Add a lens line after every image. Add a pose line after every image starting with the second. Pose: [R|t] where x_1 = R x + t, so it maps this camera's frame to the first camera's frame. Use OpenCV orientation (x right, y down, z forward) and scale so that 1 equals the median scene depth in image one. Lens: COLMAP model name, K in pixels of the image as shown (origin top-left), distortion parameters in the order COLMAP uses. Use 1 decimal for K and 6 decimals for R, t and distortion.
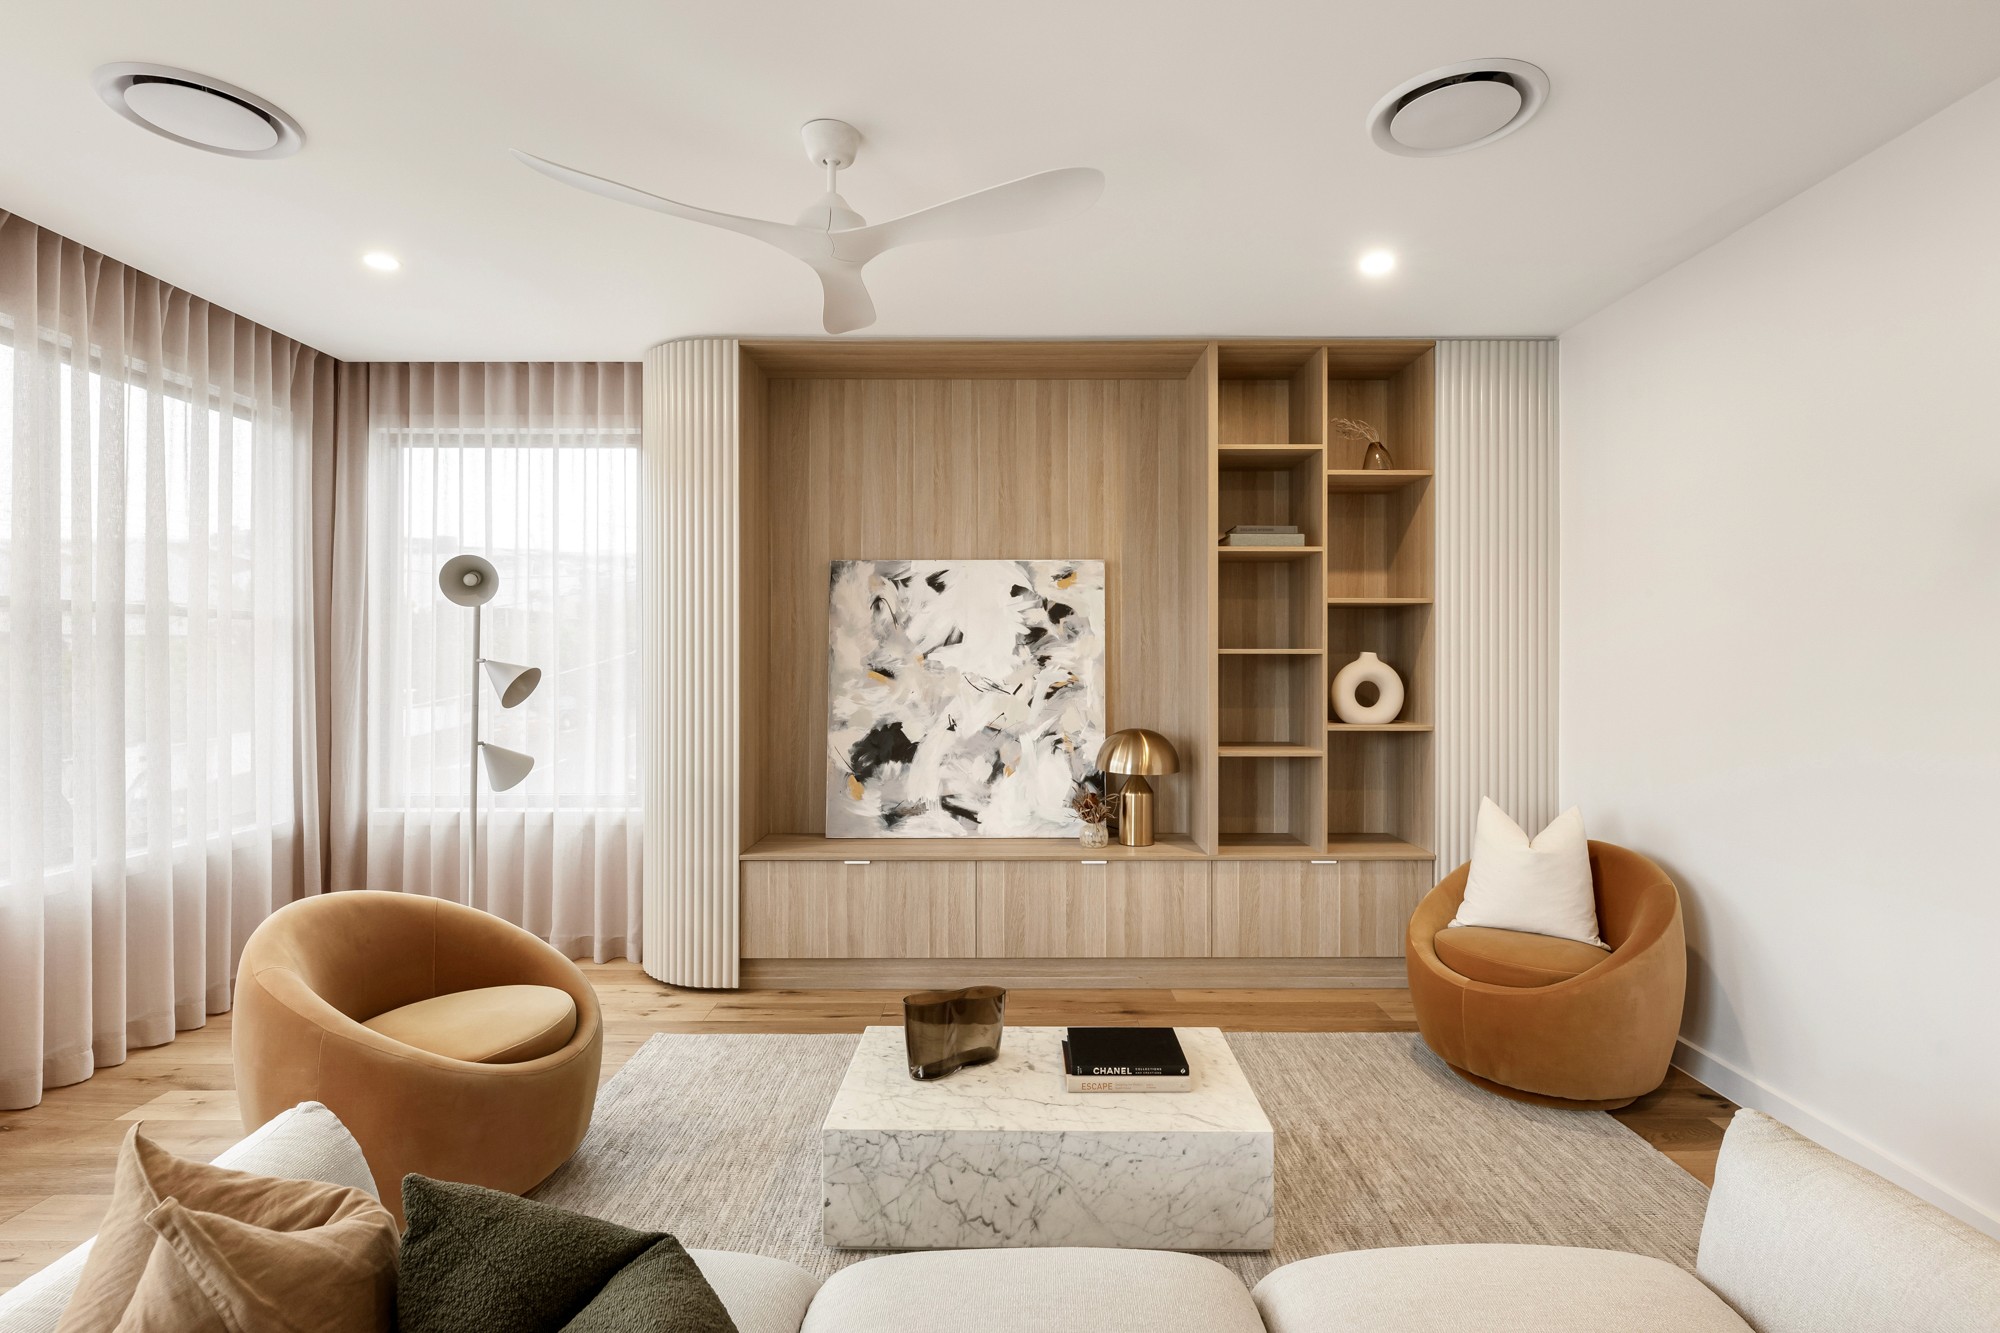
lens RADIAL K [[922.6, 0, 965.2], [0, 922.6, 652.9], [0, 0, 1]] dist [-0.001132, -0.000333]
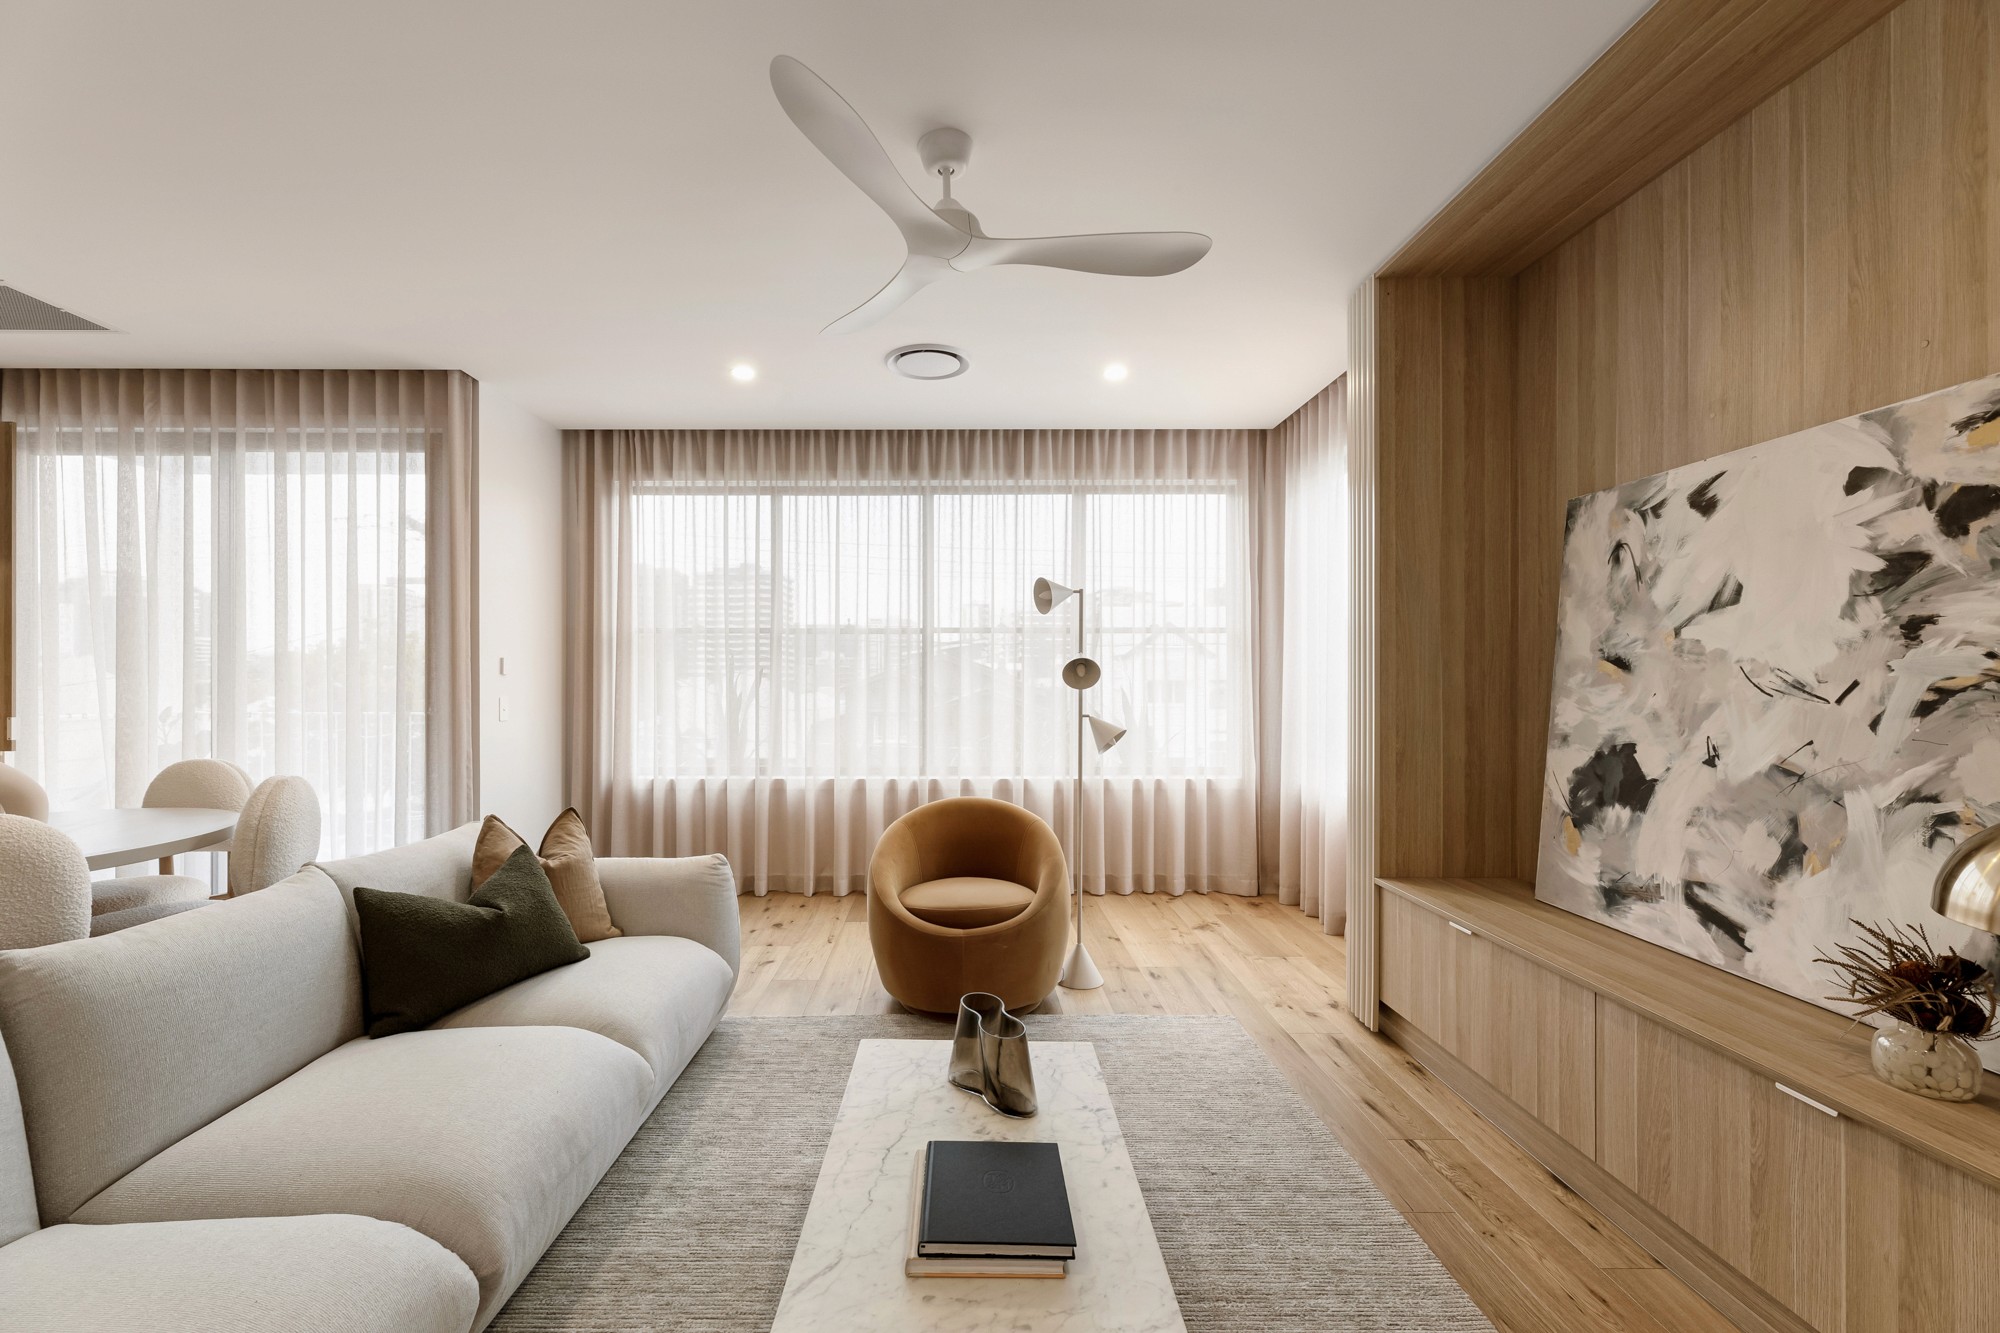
lens RADIAL K [[807.5, 0, 992.4], [0, 807.5, 678.0], [0, 0, 1]] dist [0.001515, 0.000005]
pose [[0.069433, 0.001330, -0.997586, 0.431920], [0.005890, 0.999981, 0.001743, 0.028750], [0.997569, -0.005997, 0.069424, 0.542266]]
